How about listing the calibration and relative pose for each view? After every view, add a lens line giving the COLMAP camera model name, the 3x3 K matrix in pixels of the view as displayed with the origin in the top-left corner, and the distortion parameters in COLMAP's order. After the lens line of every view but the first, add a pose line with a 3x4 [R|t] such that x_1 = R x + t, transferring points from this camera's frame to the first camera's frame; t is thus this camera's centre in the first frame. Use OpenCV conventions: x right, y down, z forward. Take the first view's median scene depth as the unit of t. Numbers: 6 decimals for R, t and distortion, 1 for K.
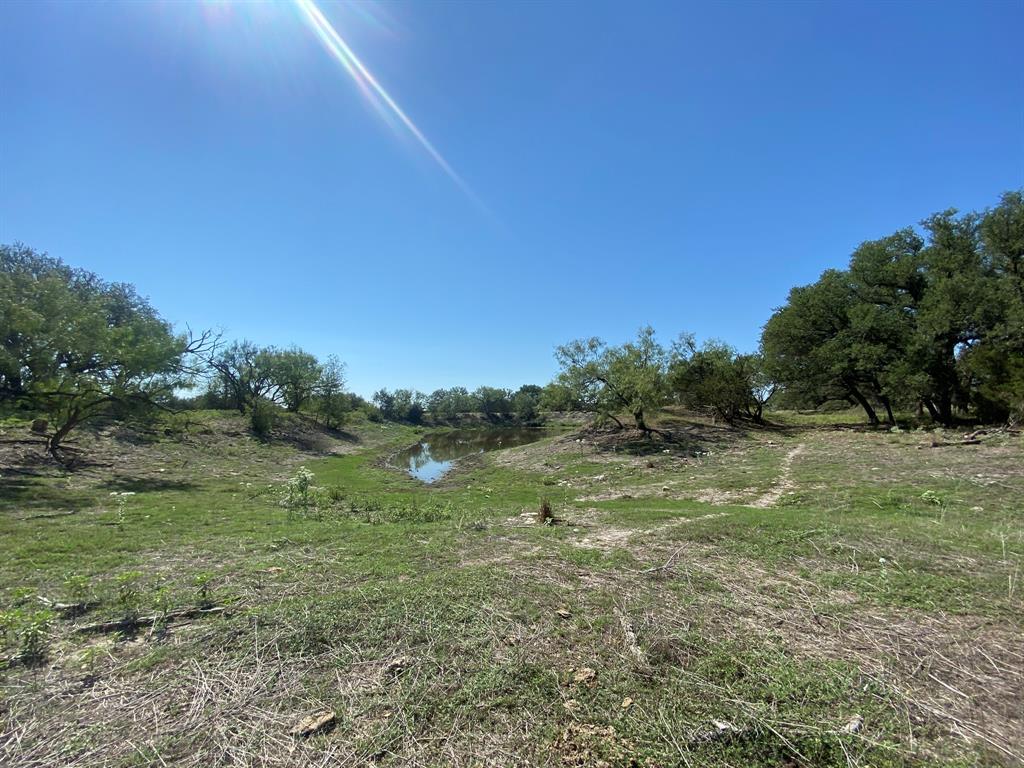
lens RADIAL K [[413.3, 0, 506.2], [0, 413.3, 385.9], [0, 0, 1]] dist [-0.010703, -0.001265]
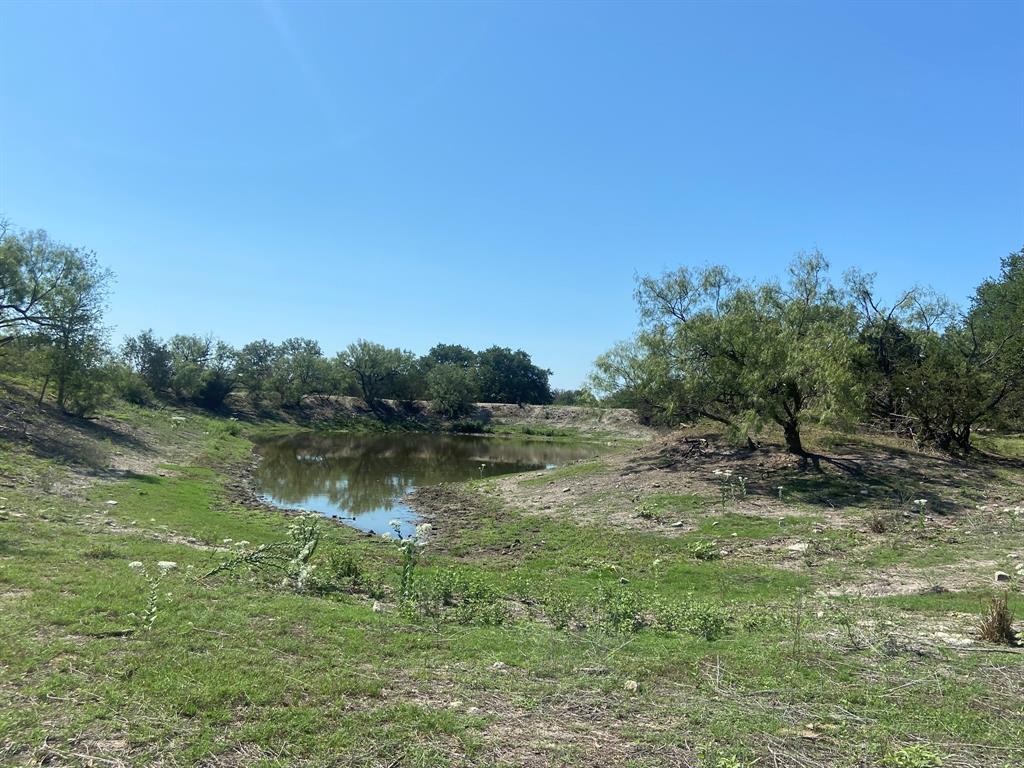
lens RADIAL K [[856.6, 0, 511.0], [0, 856.6, 373.1], [0, 0, 1]] dist [0.007247, 0.009307]
pose [[0.982667, 0.064393, 0.173834, -0.202549], [-0.069754, 0.997253, 0.024906, 0.002826], [-0.171753, -0.036600, 0.984460, 0.013379]]
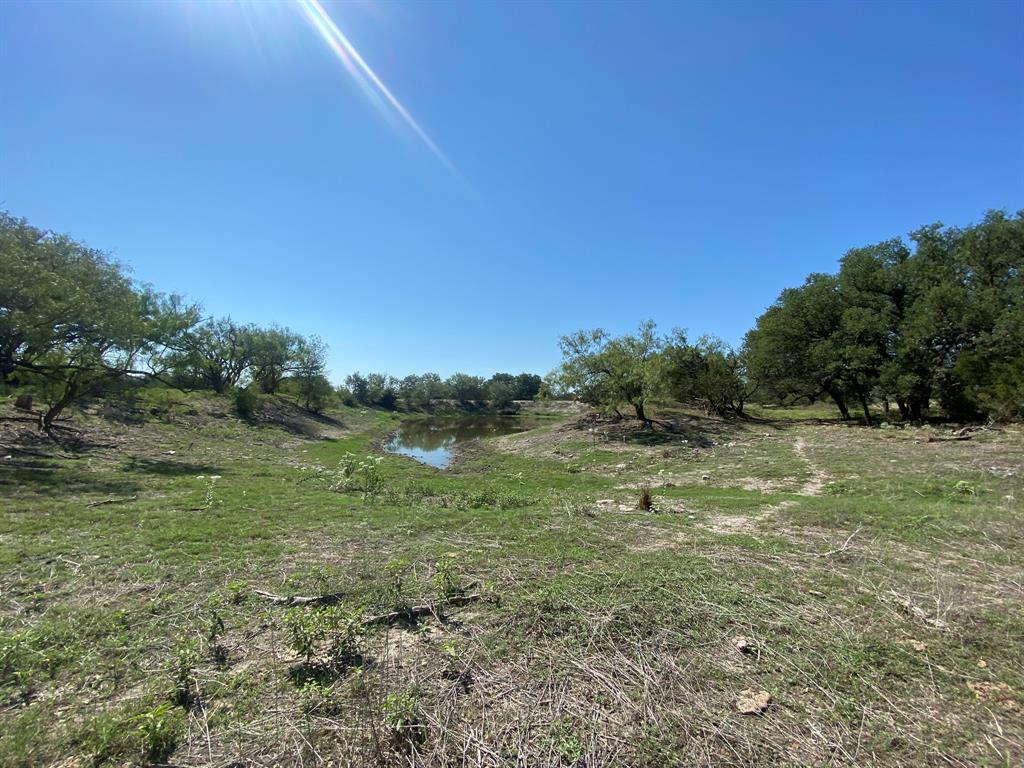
lens RADIAL K [[413.3, 0, 504.2], [0, 413.3, 385.5], [0, 0, 1]] dist [-0.010703, -0.001265]
pose [[0.996065, 0.028667, 0.083859, -0.097397], [-0.030983, 0.999170, 0.026452, 0.002602], [-0.083031, -0.028946, 0.996126, 0.005433]]
